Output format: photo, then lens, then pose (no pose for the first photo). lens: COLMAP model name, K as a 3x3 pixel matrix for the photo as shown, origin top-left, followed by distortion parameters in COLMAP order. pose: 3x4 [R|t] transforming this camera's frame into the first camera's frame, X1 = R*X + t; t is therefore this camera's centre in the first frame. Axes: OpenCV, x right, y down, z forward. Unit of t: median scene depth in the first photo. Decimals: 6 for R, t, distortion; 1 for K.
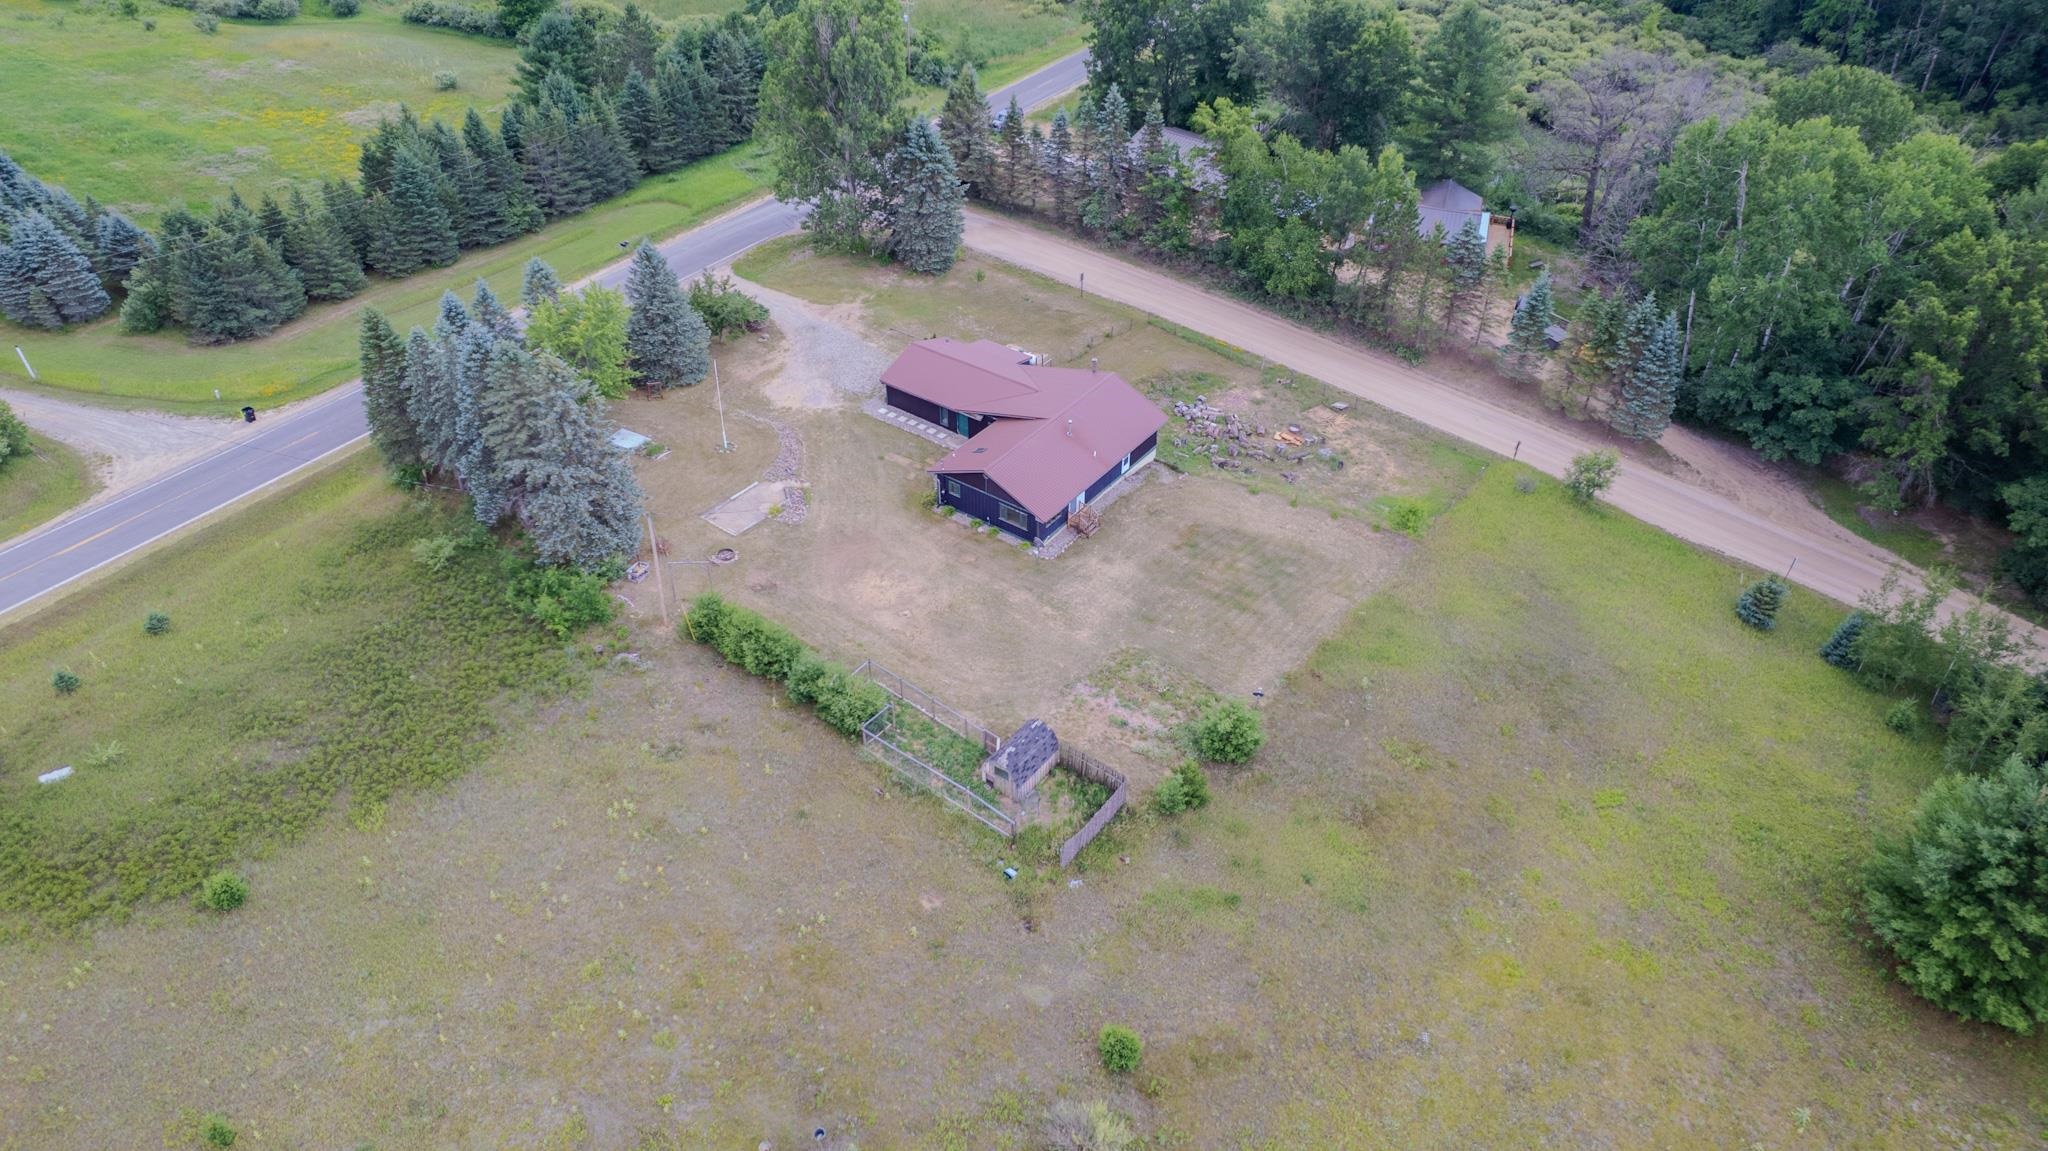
lens RADIAL K [[1308.8, 0, 1021.9], [0, 1308.8, 581.0], [0, 0, 1]] dist [-0.067239, 0.061200]
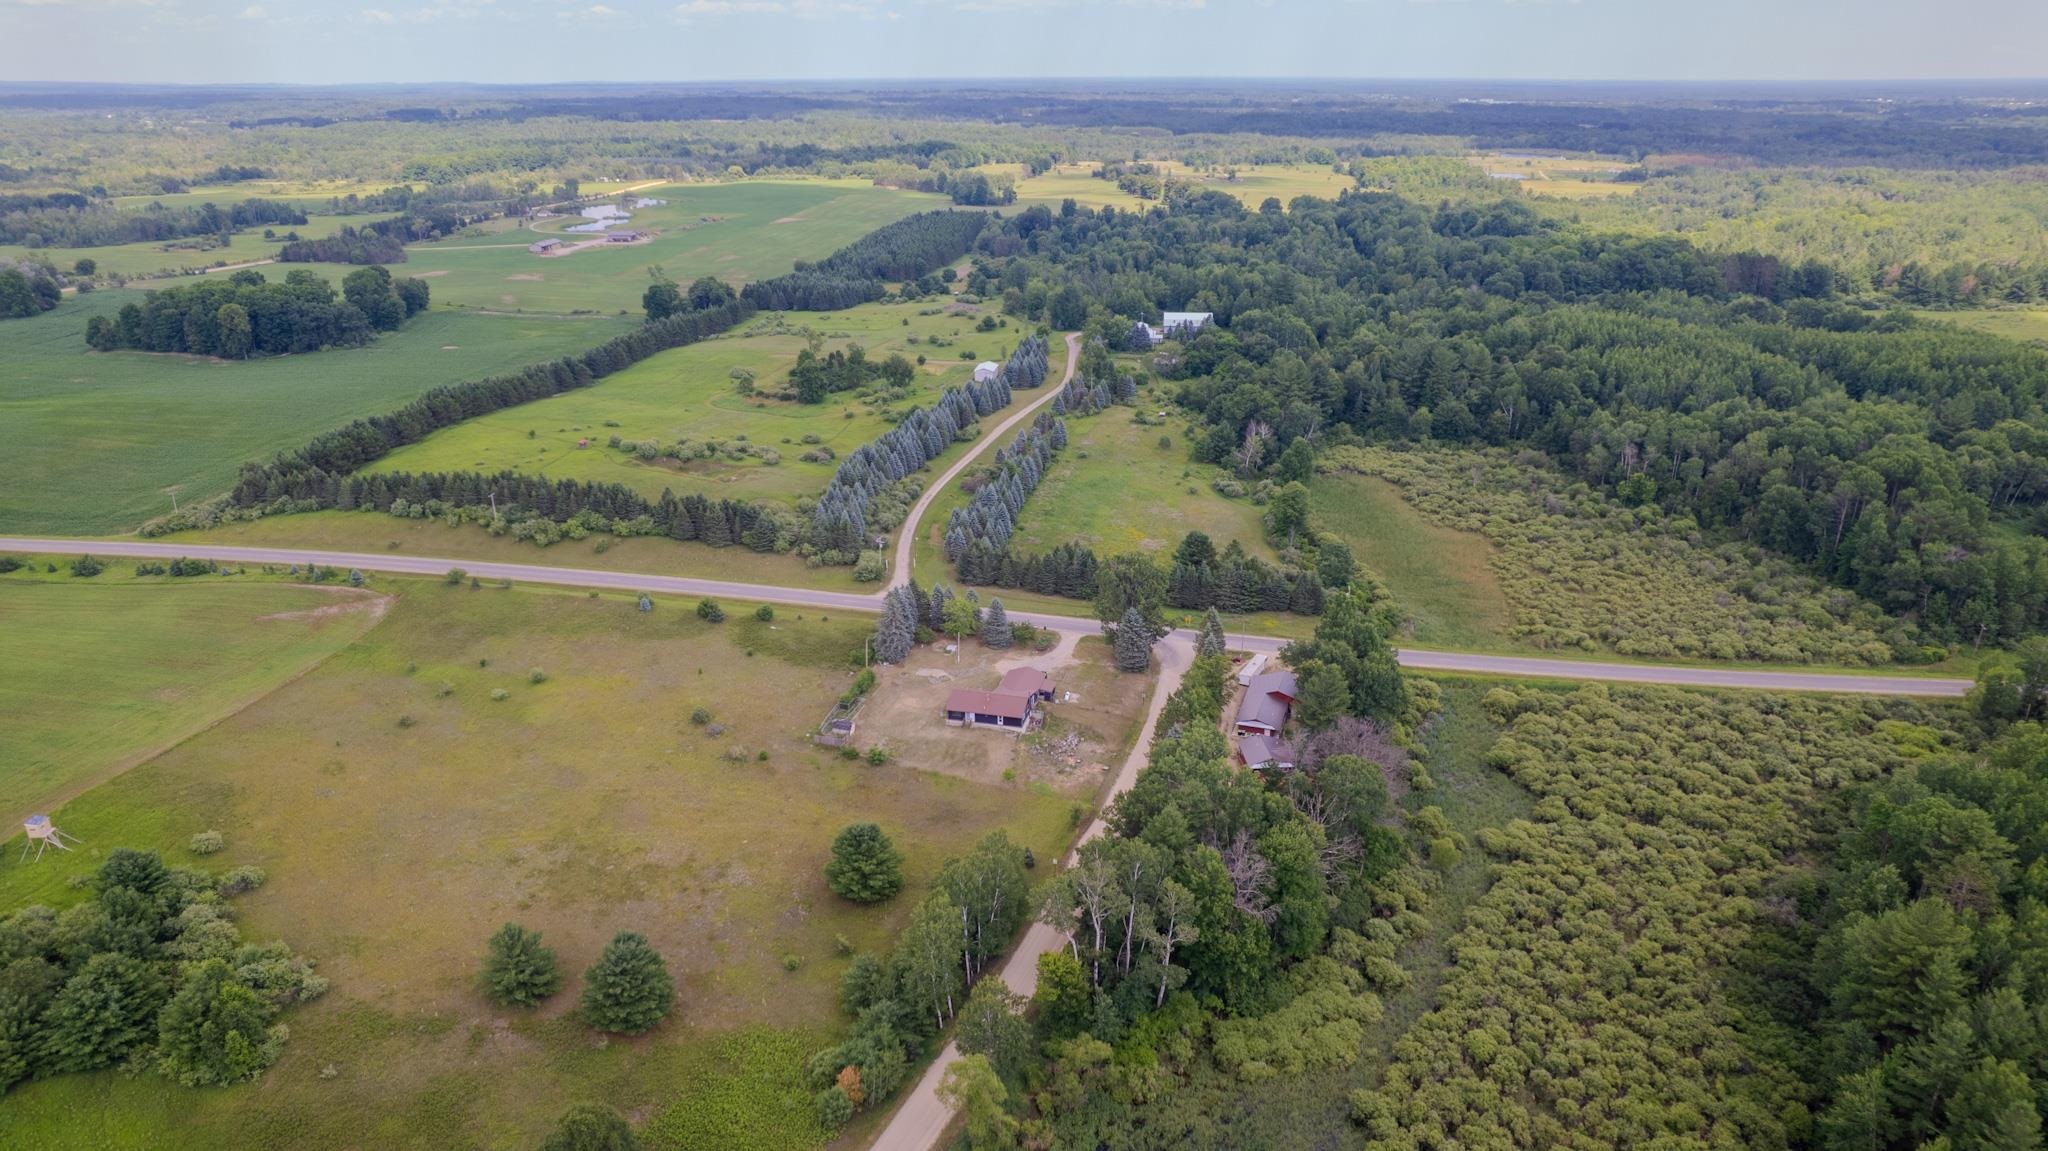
lens RADIAL K [[1308.8, 0, 1021.9], [0, 1308.8, 581.0], [0, 0, 1]] dist [-0.067239, 0.061200]
pose [[0.379104, 0.335399, -0.862431, 2.468573], [-0.580351, 0.812100, 0.060717, -0.544397], [0.720745, 0.477494, 0.502520, -0.520125]]
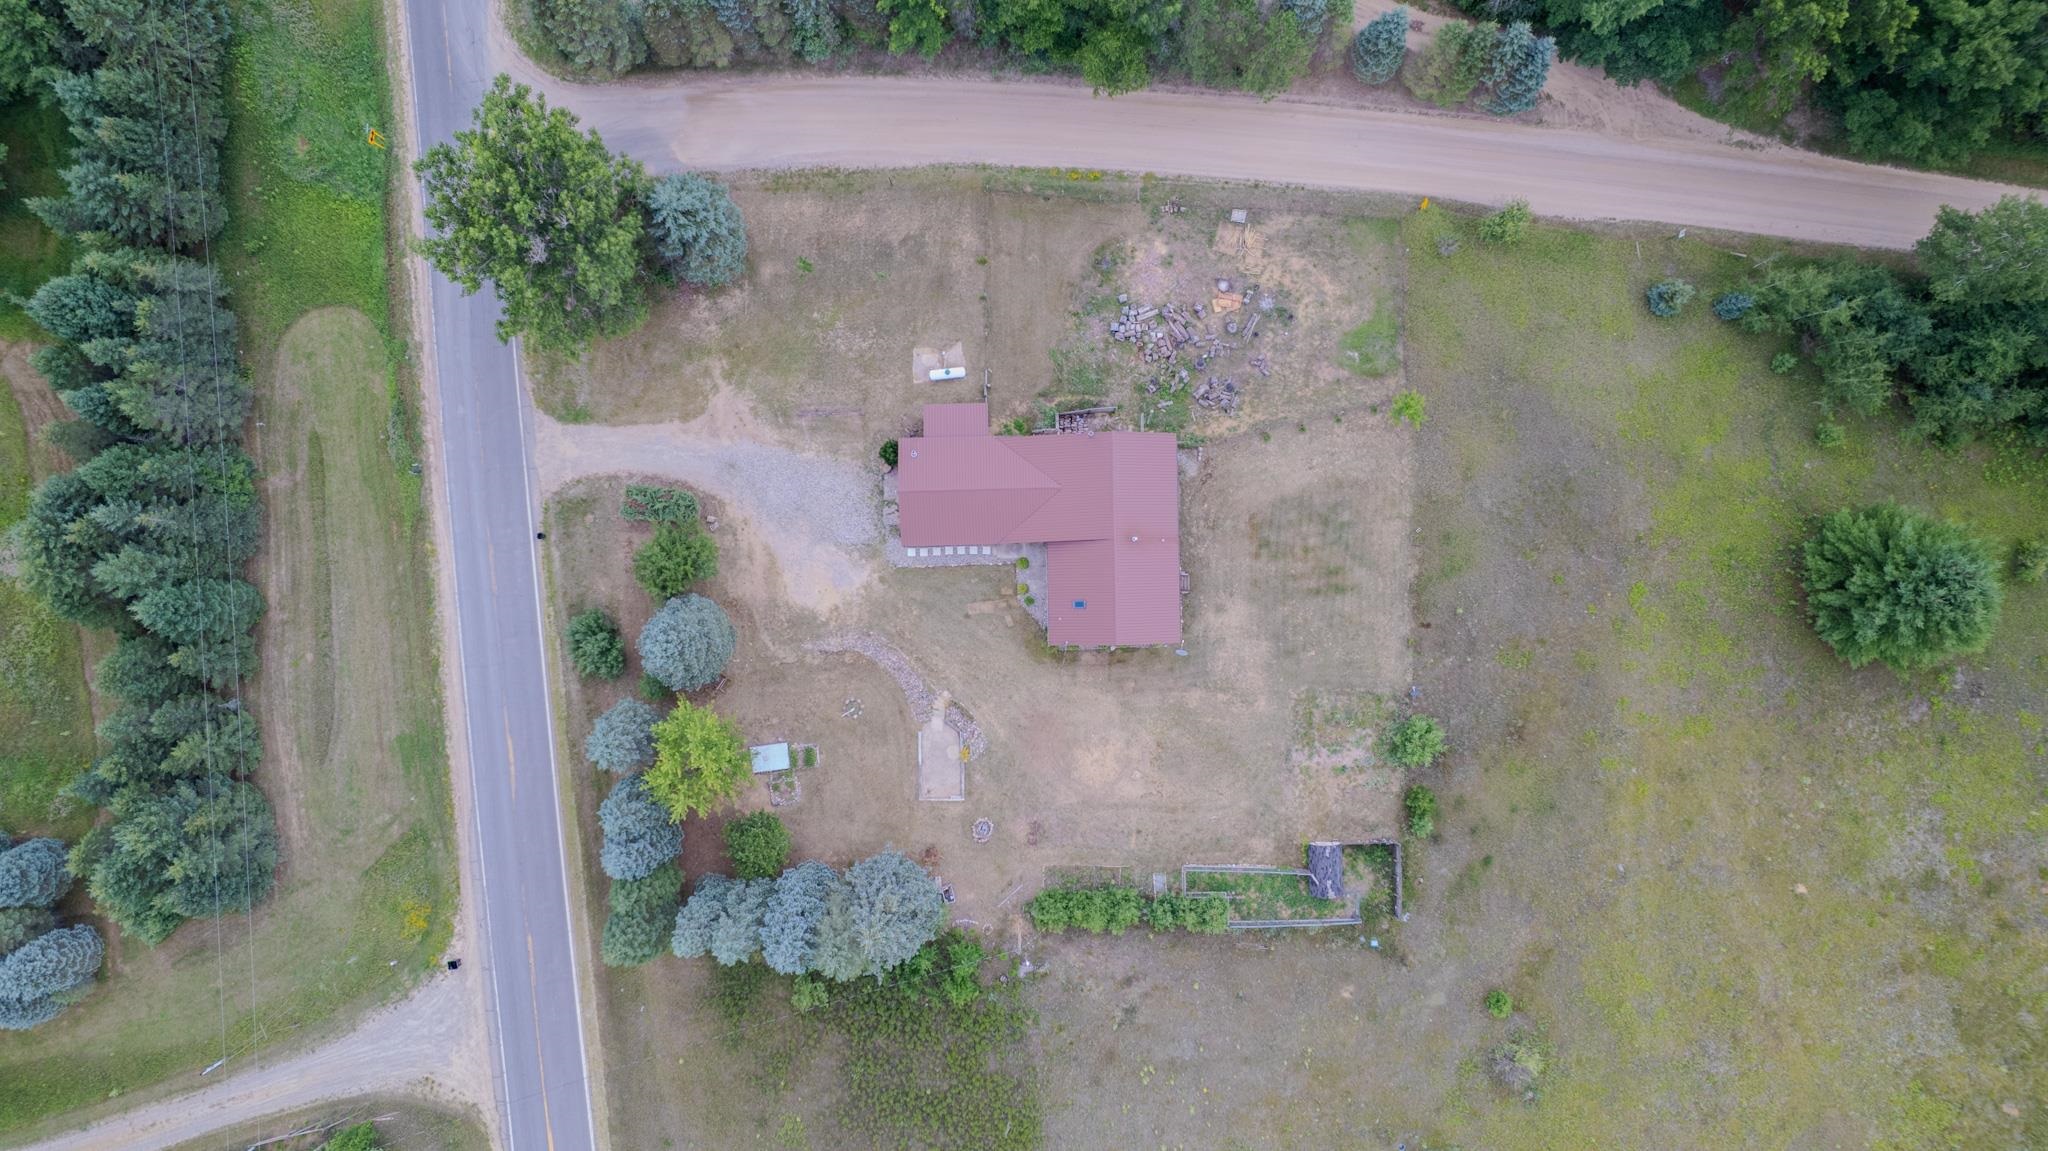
lens RADIAL K [[1320.3, 0, 1024.0], [0, 1320.3, 575.5], [0, 0, 1]] dist [-0.066561, 0.062150]
pose [[0.796394, -0.604757, -0.004976, -0.048357], [0.384996, 0.500615, 0.775347, -0.971799], [-0.466405, -0.619397, 0.631516, 0.342596]]
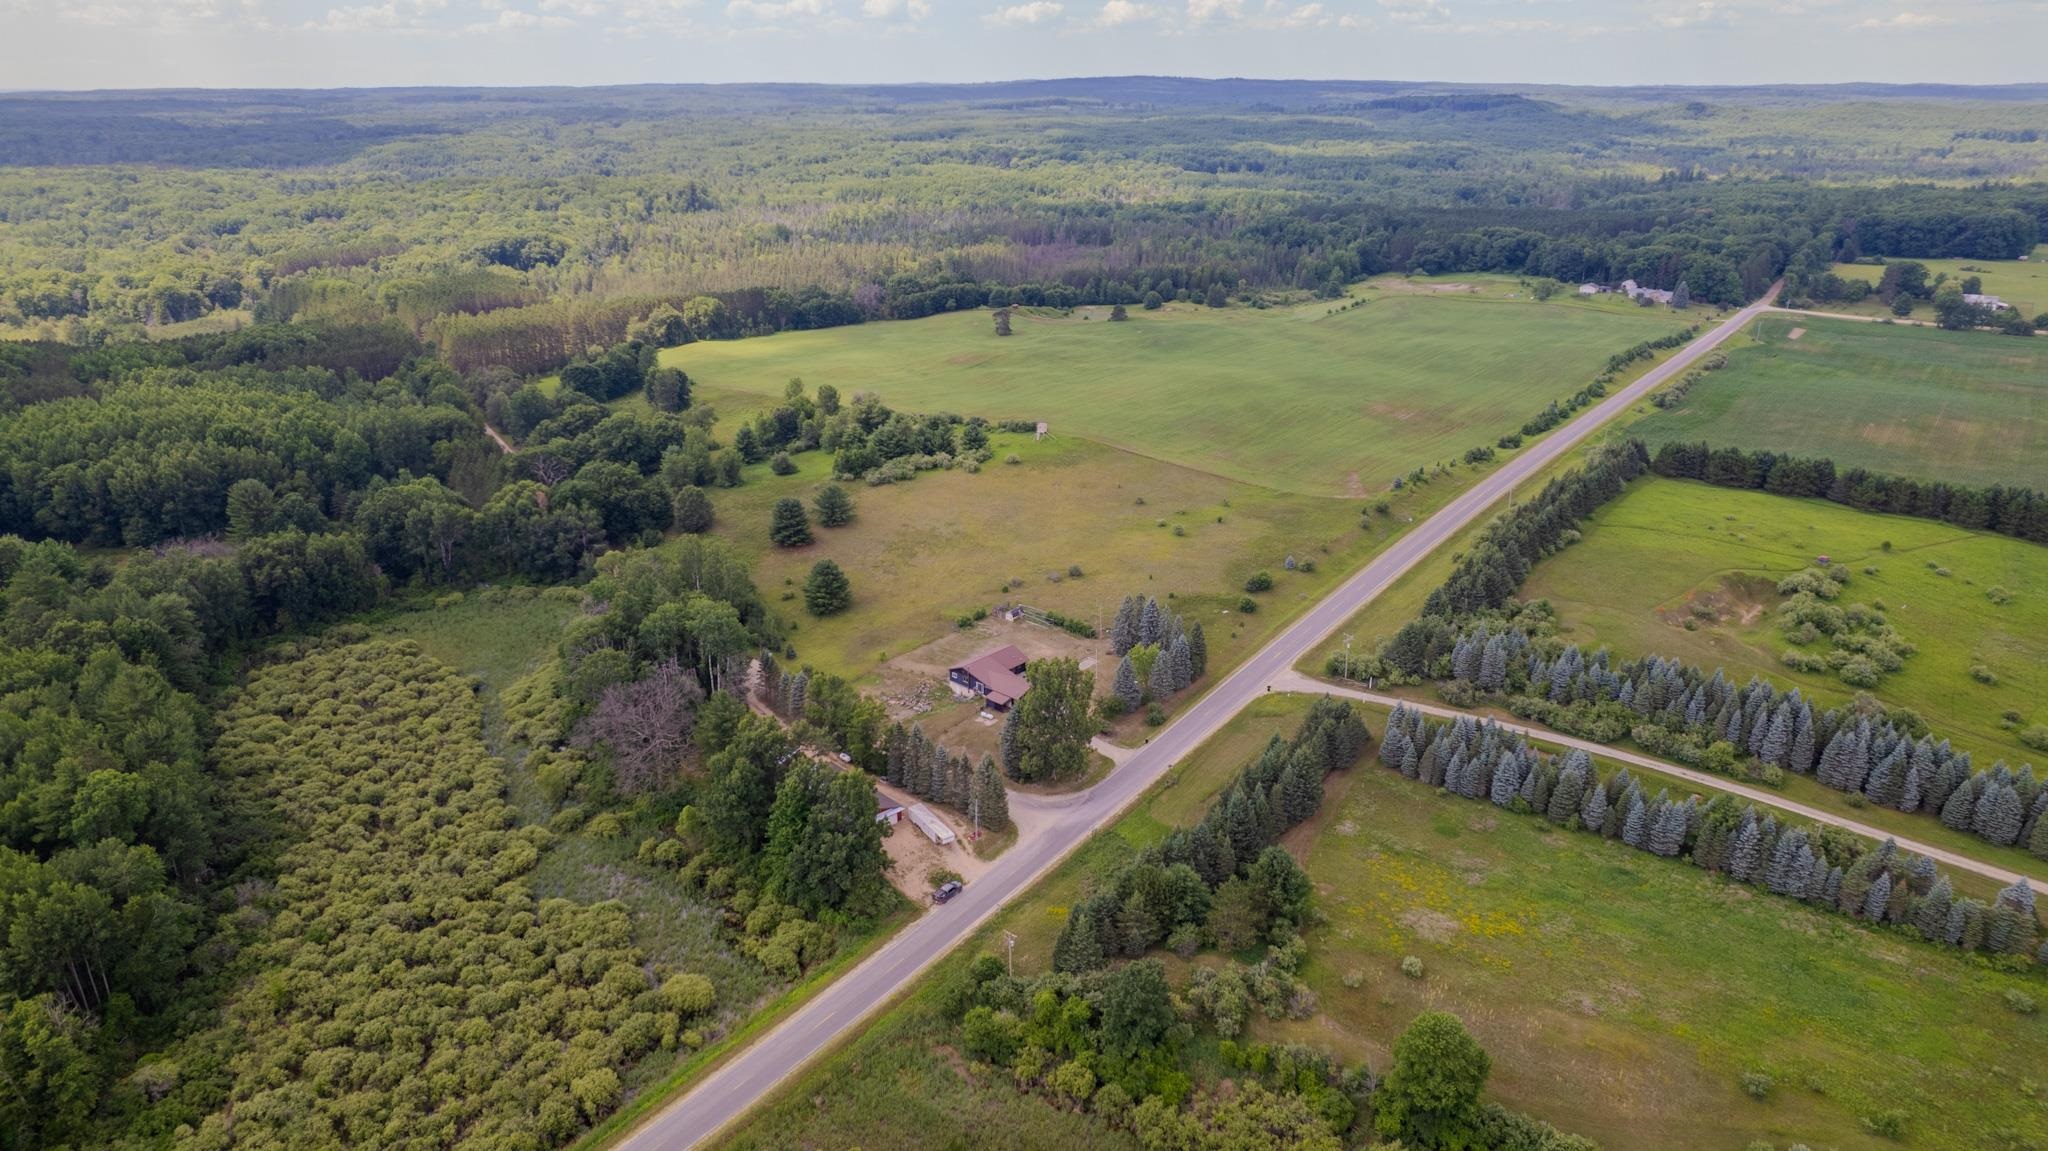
lens RADIAL K [[1320.3, 0, 1024.0], [0, 1320.3, 575.5], [0, 0, 1]] dist [-0.066561, 0.062150]
pose [[-0.993393, -0.044802, 0.105660, -0.382512], [0.069062, 0.501941, 0.862140, -2.903911], [-0.091660, 0.863741, -0.495530, 2.381081]]
